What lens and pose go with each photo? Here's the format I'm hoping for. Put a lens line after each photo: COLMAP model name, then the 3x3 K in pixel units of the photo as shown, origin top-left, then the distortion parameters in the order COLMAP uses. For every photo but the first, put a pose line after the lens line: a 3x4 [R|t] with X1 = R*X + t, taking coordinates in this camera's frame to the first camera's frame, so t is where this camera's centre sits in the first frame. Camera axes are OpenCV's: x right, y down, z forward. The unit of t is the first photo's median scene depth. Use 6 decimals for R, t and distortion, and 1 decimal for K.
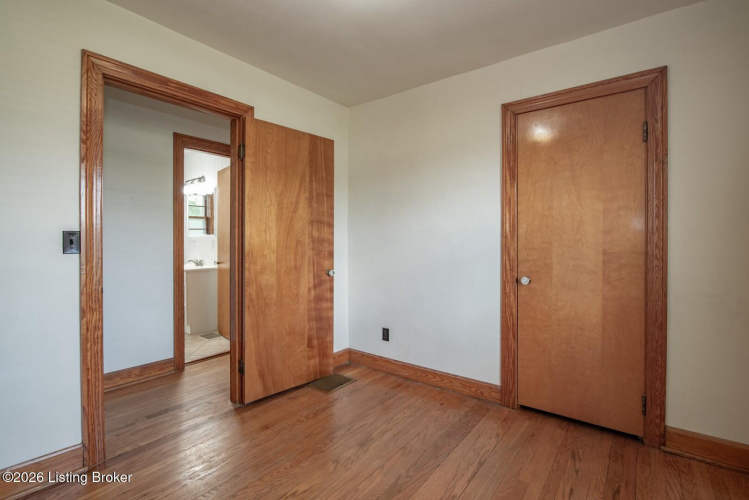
lens RADIAL K [[351.9, 0, 371.8], [0, 351.9, 245.6], [0, 0, 1]] dist [-0.018627, 0.000295]
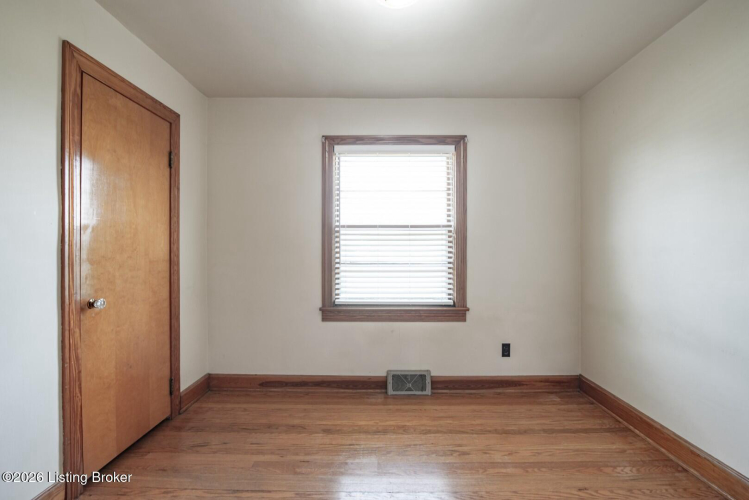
lens RADIAL K [[351.9, 0, 370.1], [0, 351.9, 247.1], [0, 0, 1]] dist [-0.018627, 0.000295]
pose [[-0.599209, 0.002476, 0.800589, -0.548335], [0.010665, 0.999931, 0.004889, -0.020103], [-0.800521, 0.011468, -0.599195, 1.075570]]
